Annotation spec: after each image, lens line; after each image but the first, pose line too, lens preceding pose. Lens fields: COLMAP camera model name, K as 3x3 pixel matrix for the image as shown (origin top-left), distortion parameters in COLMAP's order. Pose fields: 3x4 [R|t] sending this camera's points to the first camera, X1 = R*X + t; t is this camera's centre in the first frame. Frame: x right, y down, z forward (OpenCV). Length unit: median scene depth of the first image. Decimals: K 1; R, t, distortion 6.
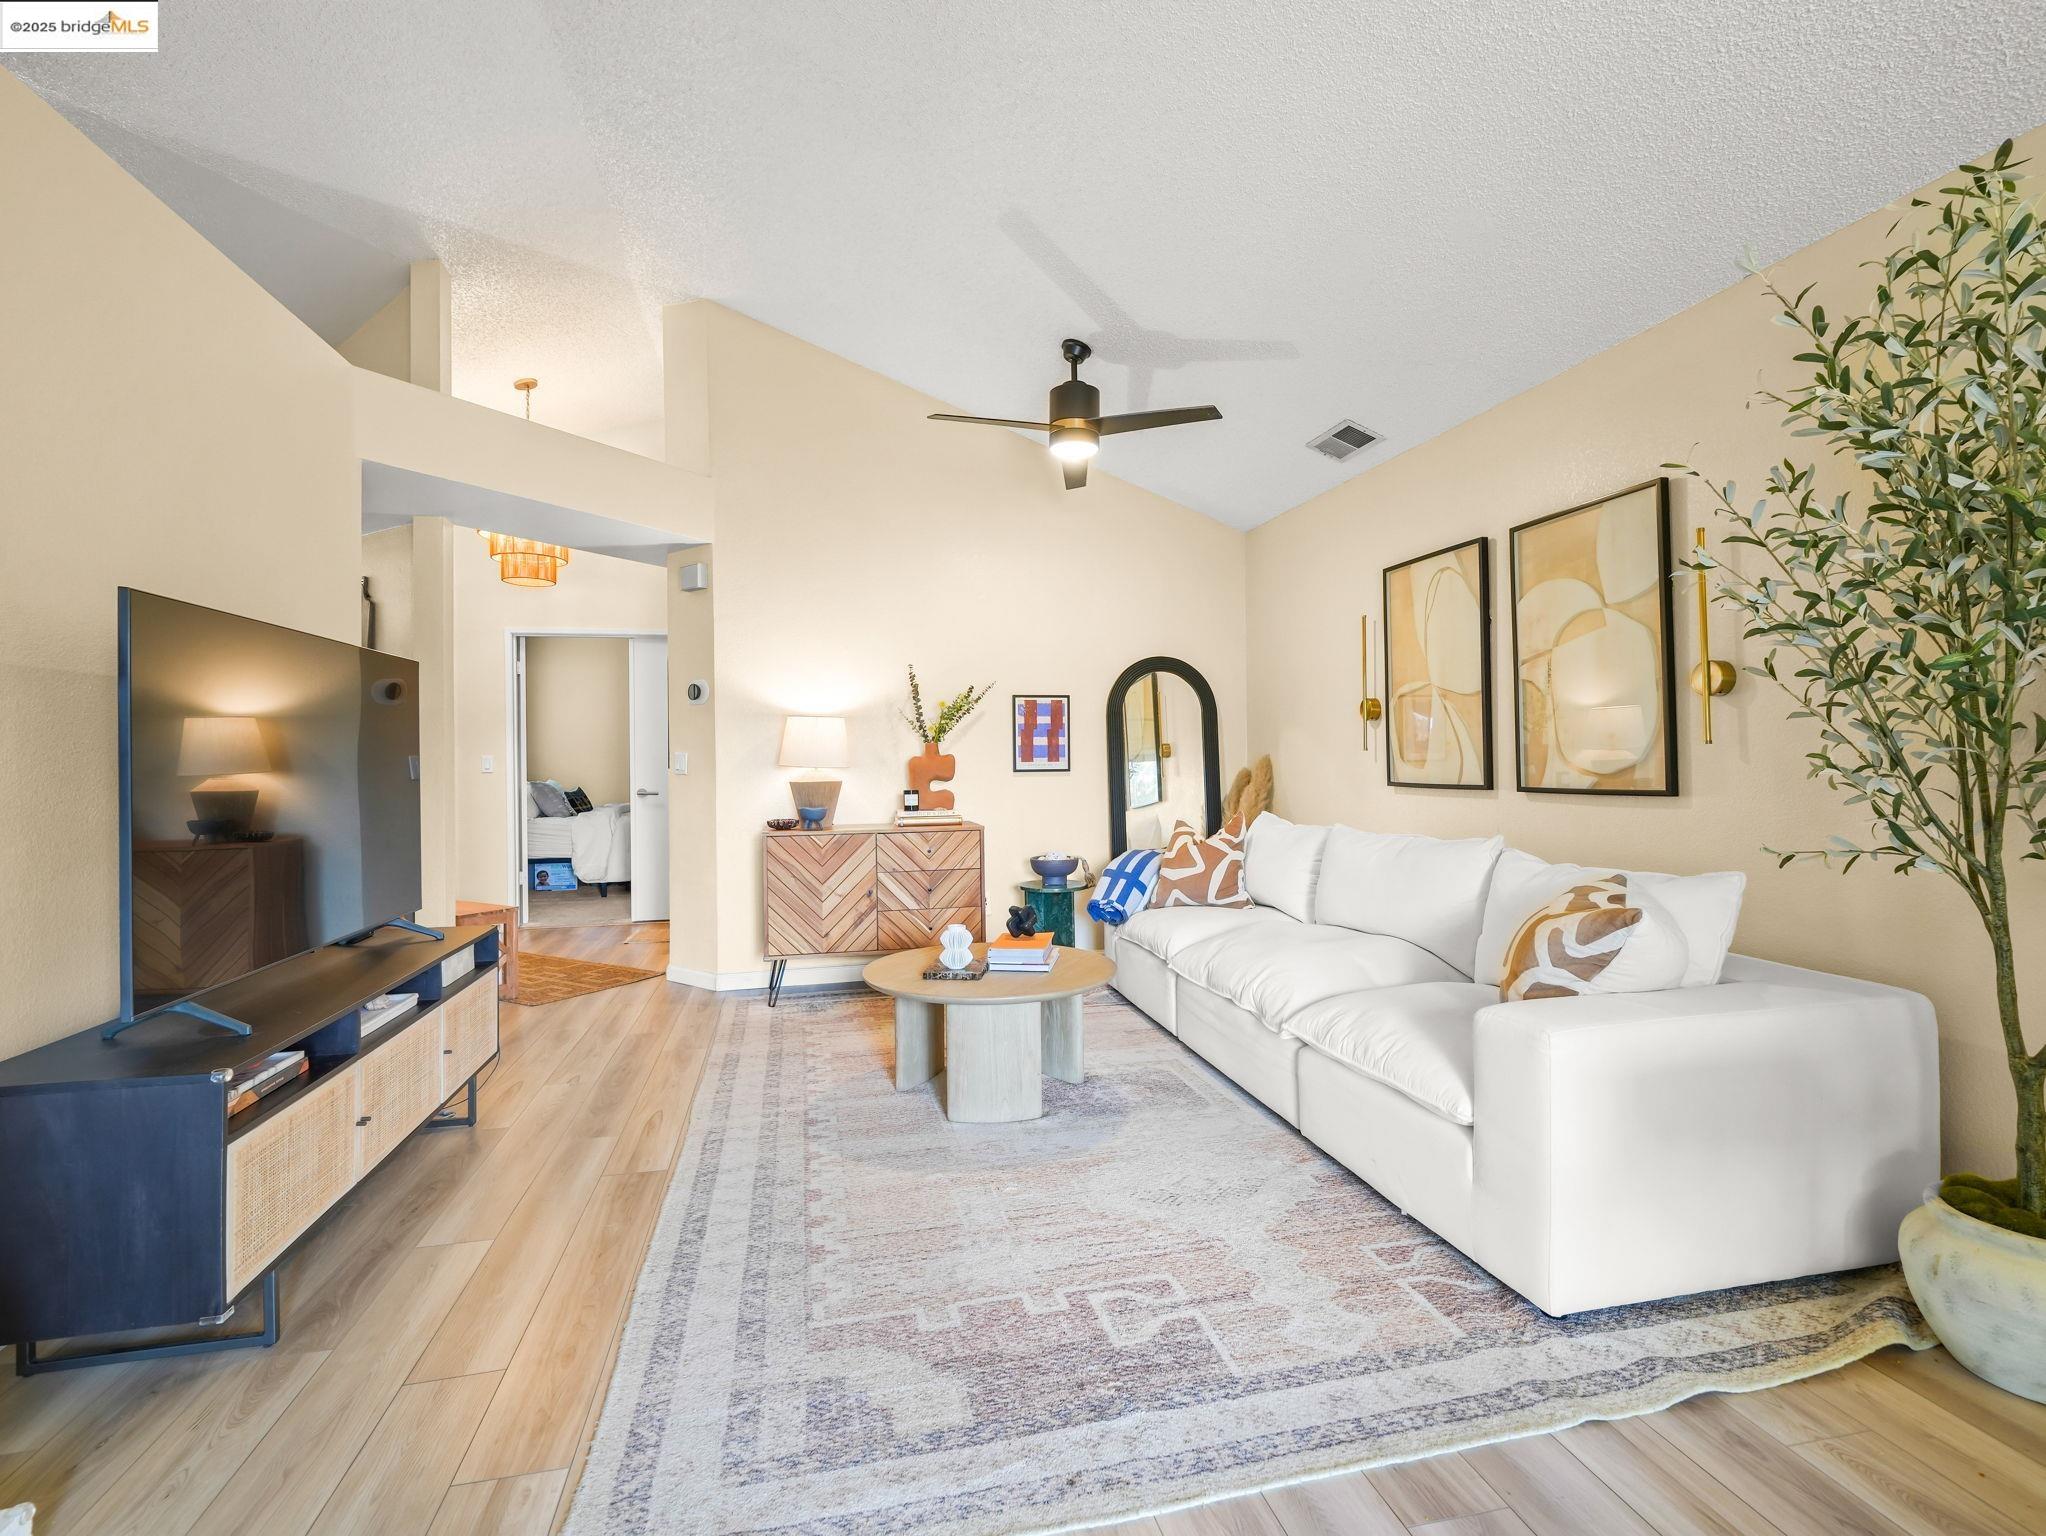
lens RADIAL K [[913.4, 0, 1025.3], [0, 913.4, 732.2], [0, 0, 1]] dist [0.000723, 0.000189]
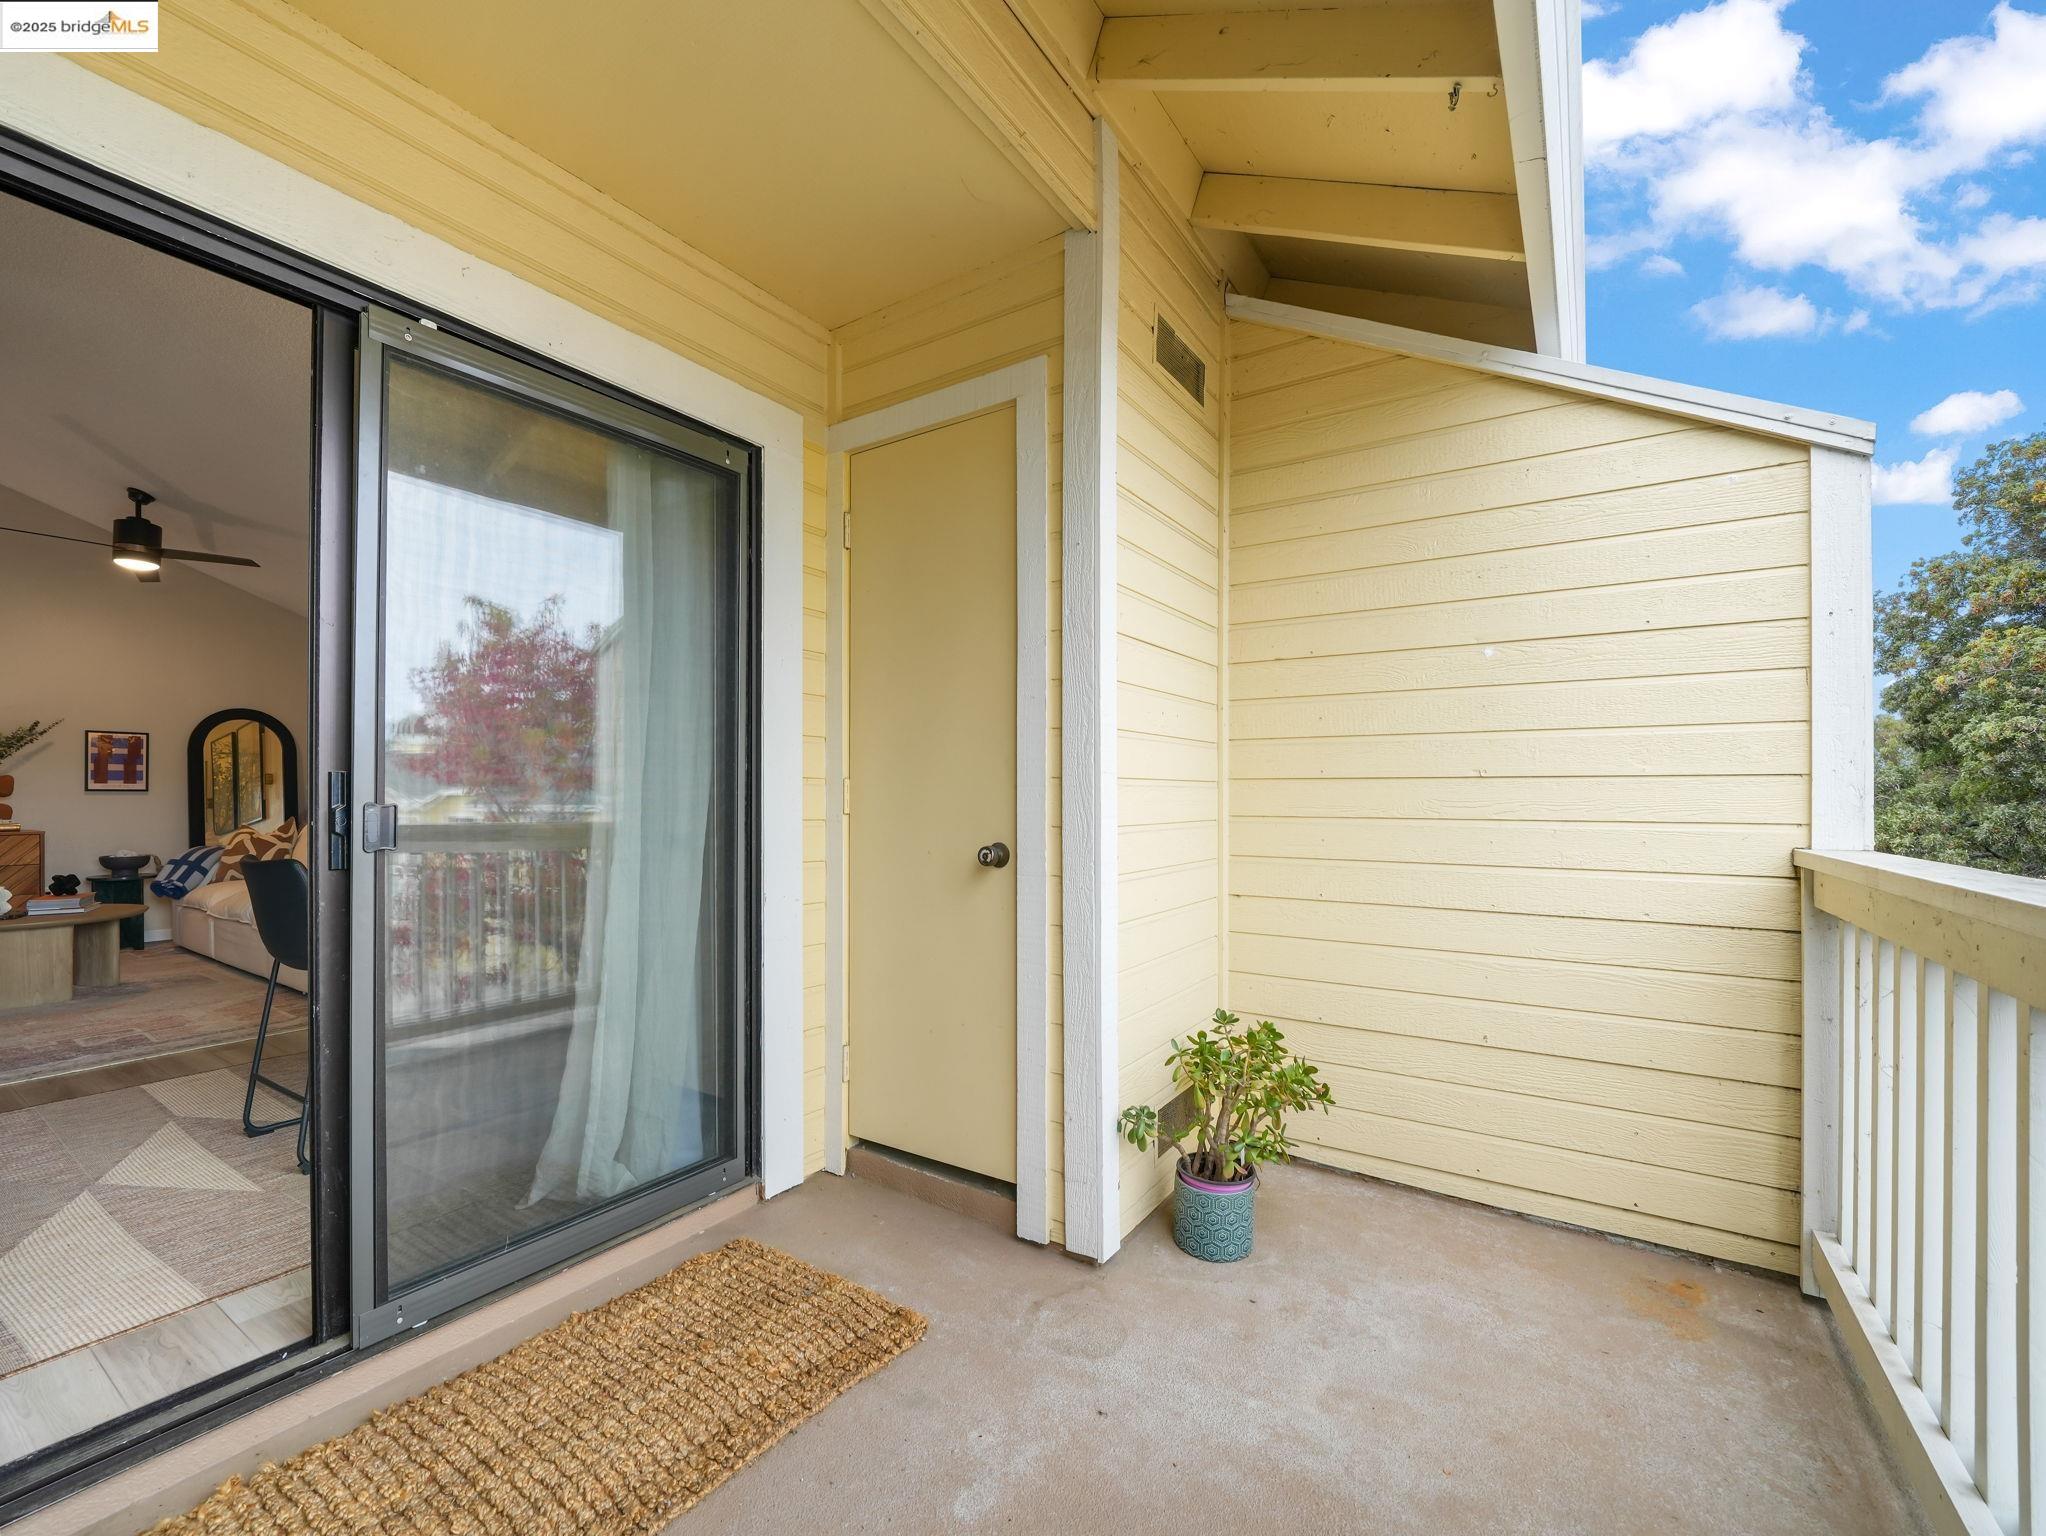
lens RADIAL K [[867.5, 0, 1021.8], [0, 867.5, 784.4], [0, 0, 1]] dist [-0.012162, -0.000052]
pose [[0.726216, 0.015835, 0.687284, 0.129993], [-0.025747, 0.999660, 0.004173, -0.004491], [-0.686984, -0.020726, 0.726377, -0.842545]]
